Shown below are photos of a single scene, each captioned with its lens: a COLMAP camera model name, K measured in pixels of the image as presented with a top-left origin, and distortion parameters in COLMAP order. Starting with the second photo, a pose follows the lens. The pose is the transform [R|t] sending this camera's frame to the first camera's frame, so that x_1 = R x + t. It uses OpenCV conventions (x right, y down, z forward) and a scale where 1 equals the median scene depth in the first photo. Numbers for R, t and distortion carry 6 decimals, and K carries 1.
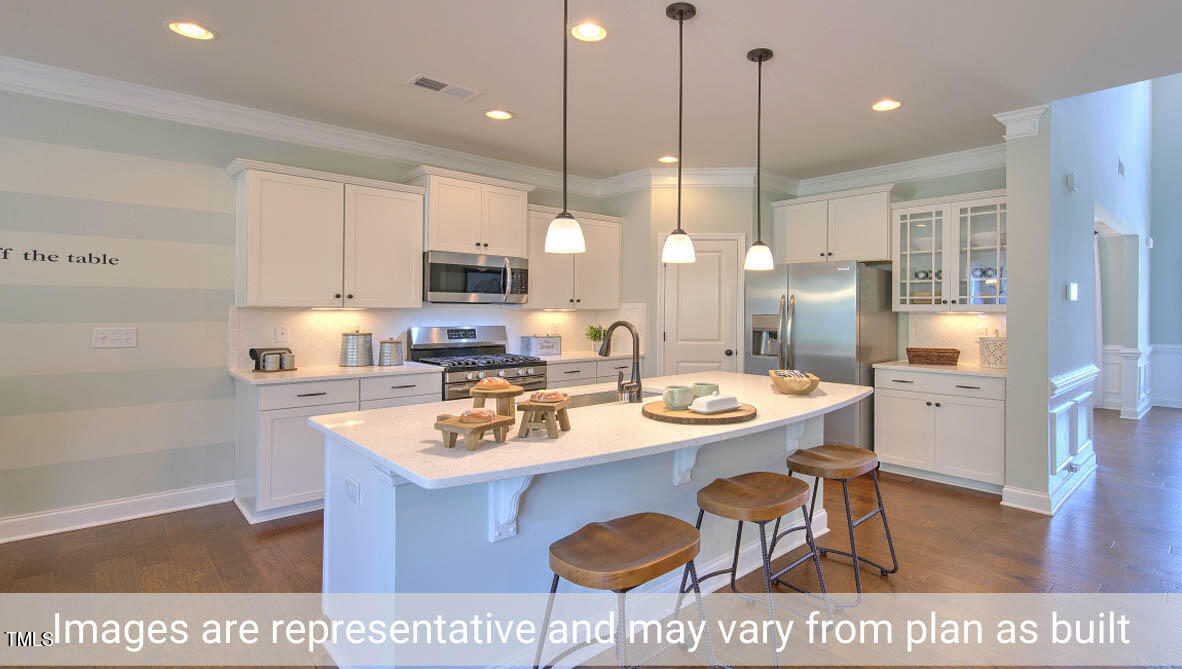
lens RADIAL K [[571.4, 0, 656.3], [0, 571.4, 311.9], [0, 0, 1]] dist [0.001938, -0.001865]
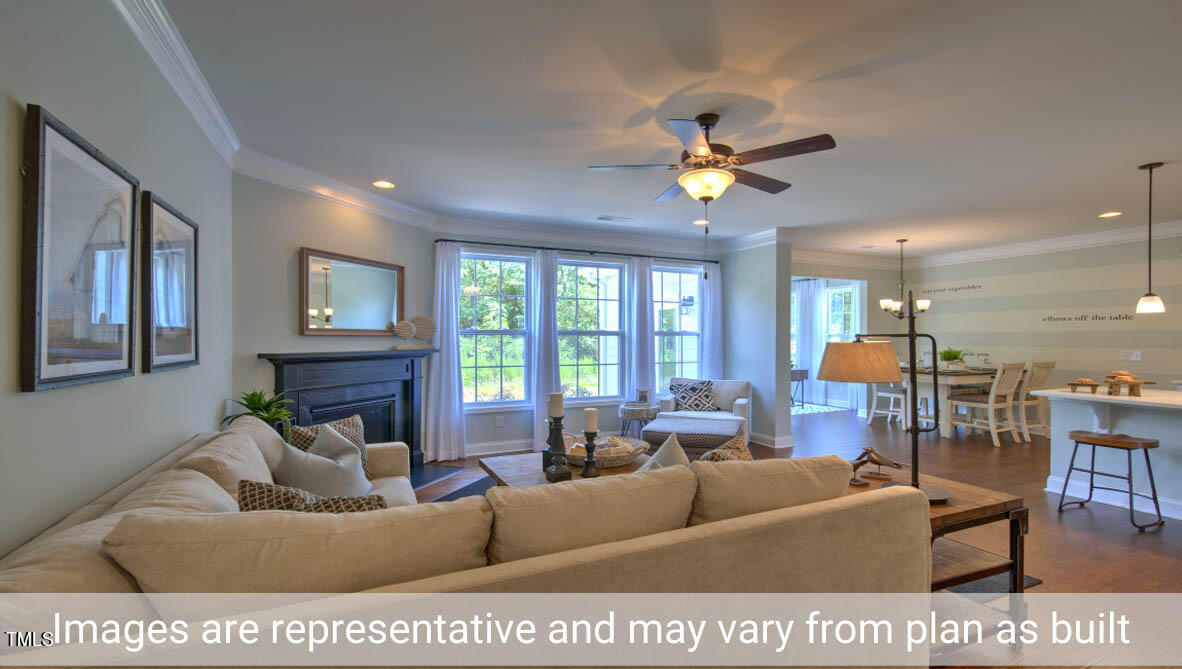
lens RADIAL K [[521.2, 0, 598.8], [0, 521.2, 339.7], [0, 0, 1]] dist [0.002627, -0.002155]
pose [[-0.333899, -0.006492, -0.942586, 1.051615], [-0.006996, 0.999966, -0.004410, 0.007301], [0.942583, 0.005122, -0.333933, -0.109993]]
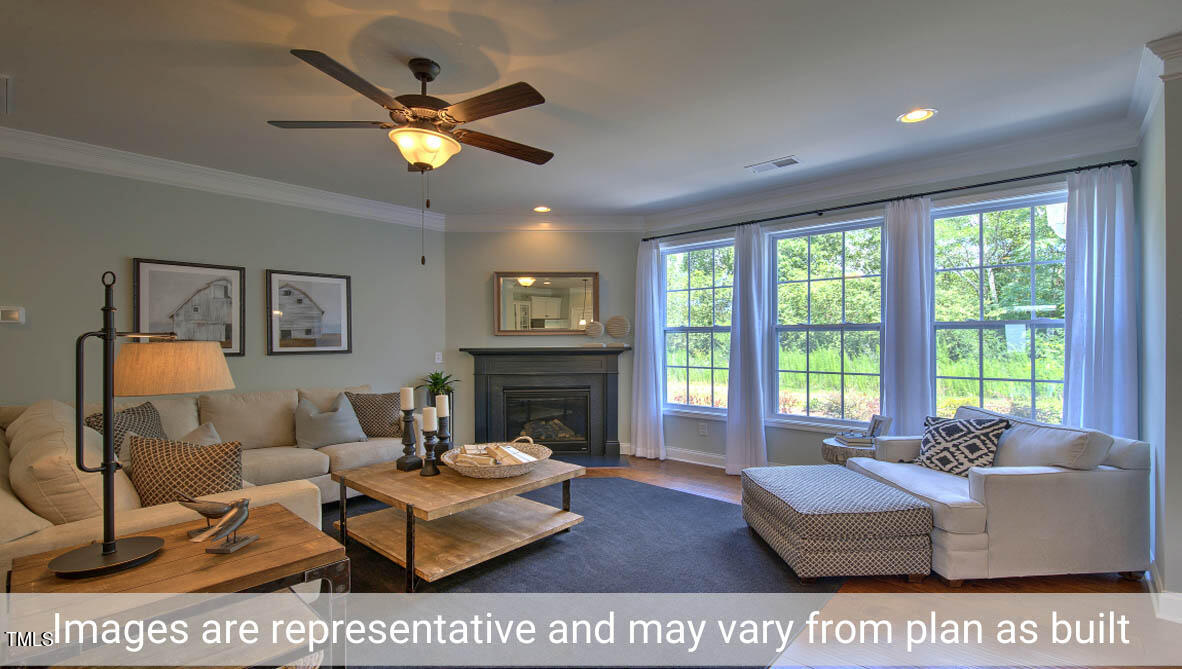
lens RADIAL K [[521.2, 0, 600.7], [0, 521.2, 338.8], [0, 0, 1]] dist [0.002627, -0.002155]
pose [[-0.997953, -0.001818, -0.063926, 0.213888], [-0.002178, 0.999982, 0.005566, -0.000328], [0.063915, 0.005694, -0.997939, 0.357832]]
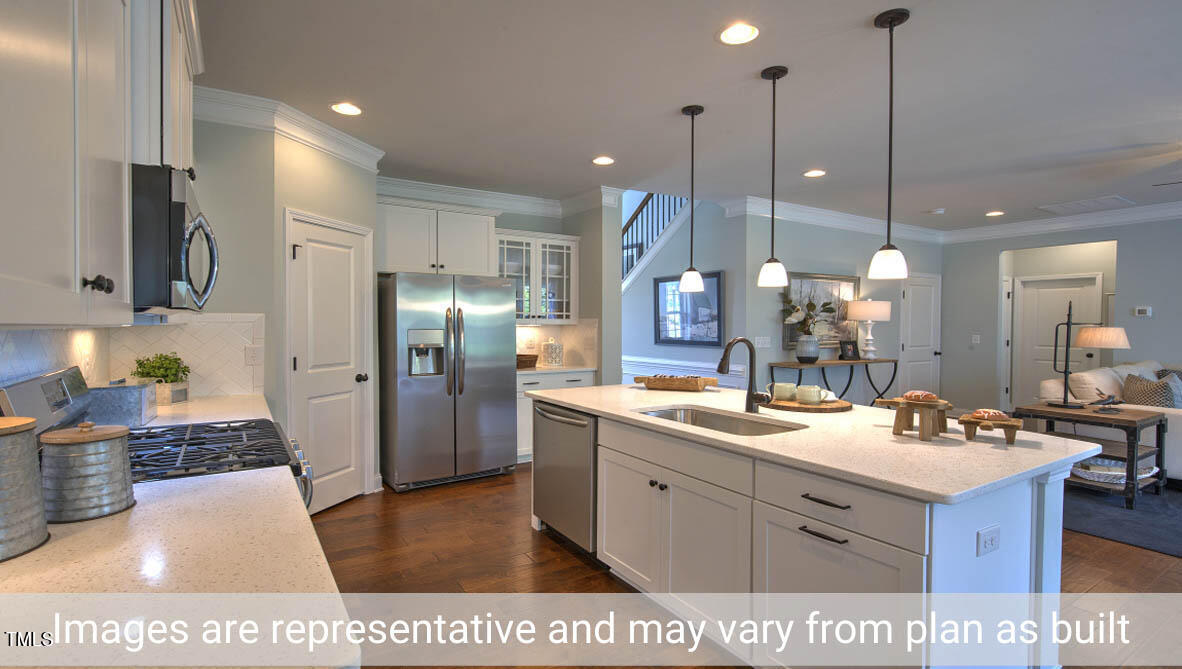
lens RADIAL K [[538.3, 0, 584.8], [0, 538.3, 334.9], [0, 0, 1]] dist [-0.000016, -0.000015]
pose [[0.225826, -0.026126, 0.973817, -0.615596], [0.001951, 0.999650, 0.026366, -0.008213], [-0.974166, -0.004055, 0.225798, 0.618992]]
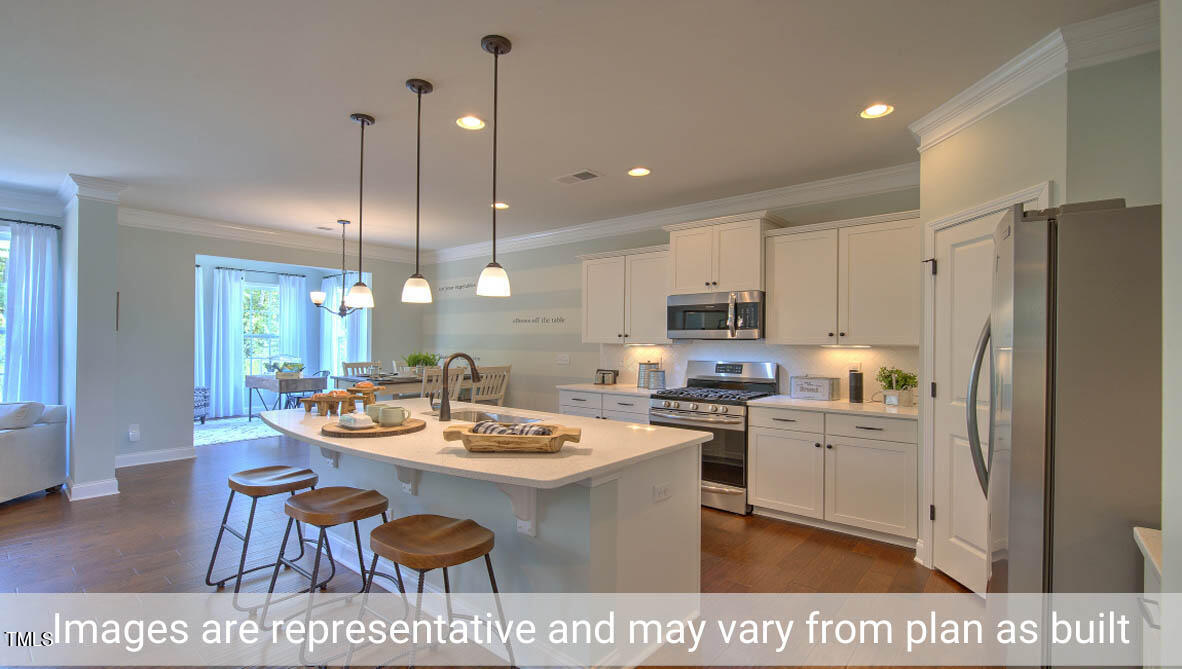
lens RADIAL K [[521.2, 0, 589.5], [0, 521.2, 340.7], [0, 0, 1]] dist [0.002627, -0.002155]
pose [[0.097881, -0.011378, -0.995133, 0.627408], [-0.010216, 0.999870, -0.012437, 0.001364], [0.995146, 0.011384, 0.097752, 0.689223]]
